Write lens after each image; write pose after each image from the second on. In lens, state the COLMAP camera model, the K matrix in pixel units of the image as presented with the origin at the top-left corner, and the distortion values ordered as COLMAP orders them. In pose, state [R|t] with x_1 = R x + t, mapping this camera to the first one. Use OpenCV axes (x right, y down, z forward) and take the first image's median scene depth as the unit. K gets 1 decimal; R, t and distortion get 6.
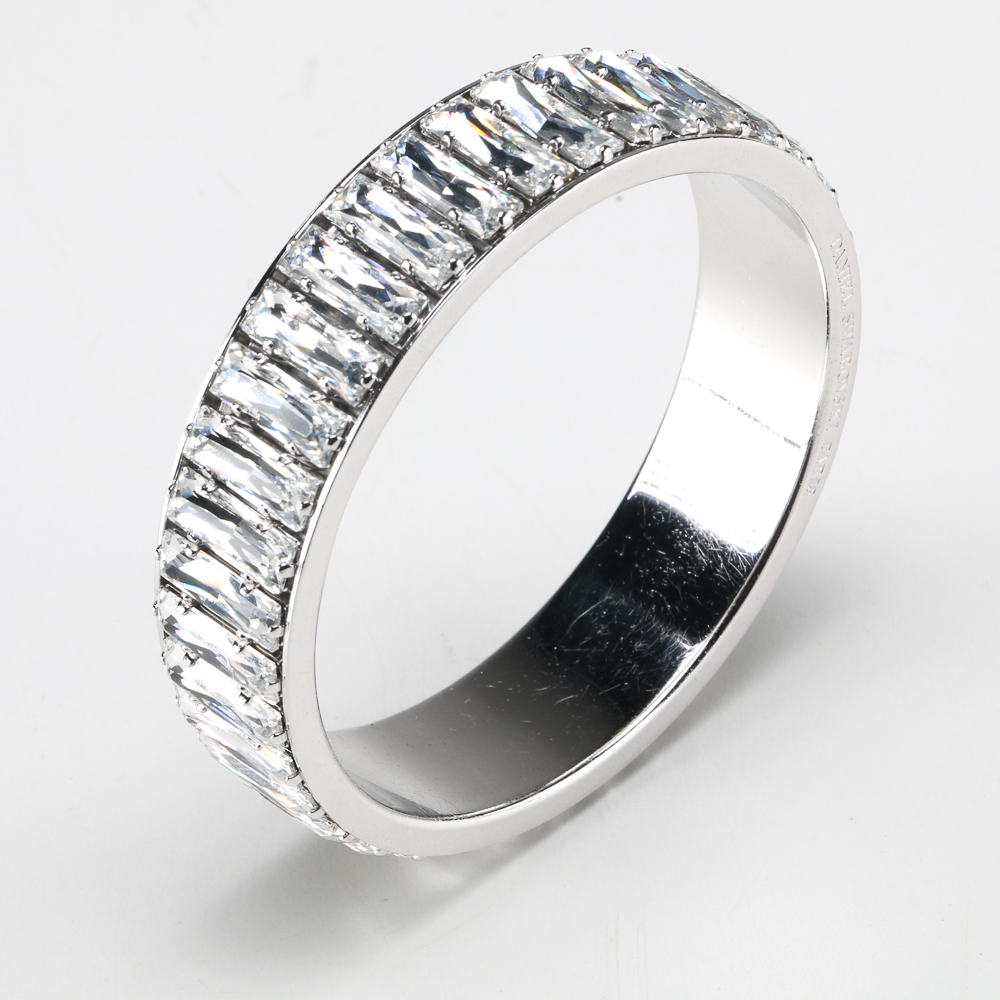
lens RADIAL K [[6742.9, 0, 500.0], [0, 6742.9, 500.0], [0, 0, 1]] dist [0.347866, 12.138794]
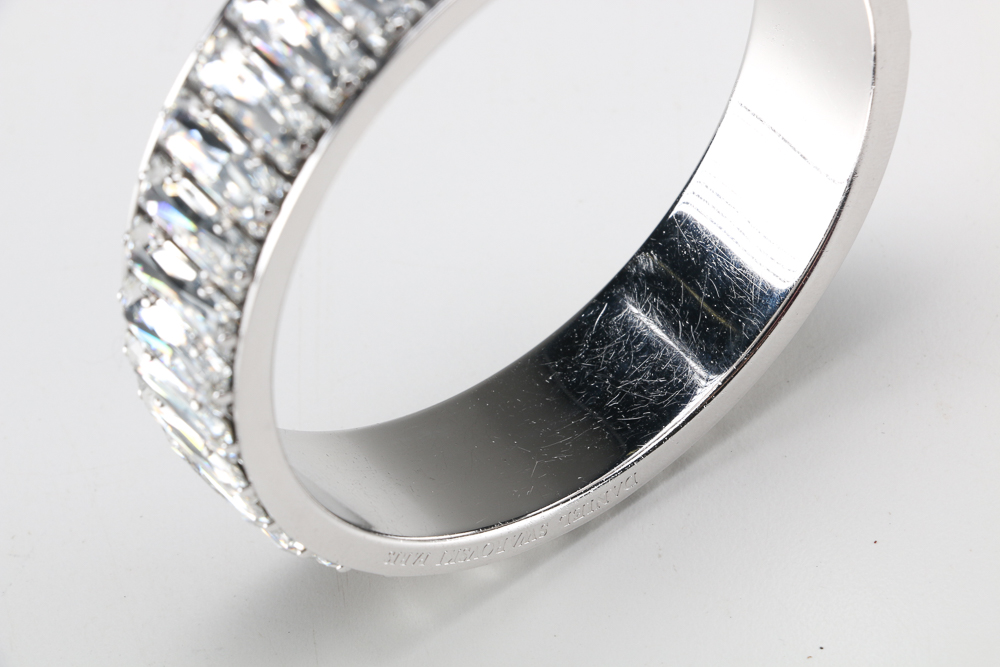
lens RADIAL K [[6419.5, 0, 468.2], [0, 6419.5, 334.8], [0, 0, 1]] dist [-7.488568, 5.328432]
pose [[0.993151, 0.115790, -0.015614, 0.012888], [-0.115363, 0.992985, 0.025945, -0.007831], [0.018509, -0.023966, 0.999541, 0.142899]]
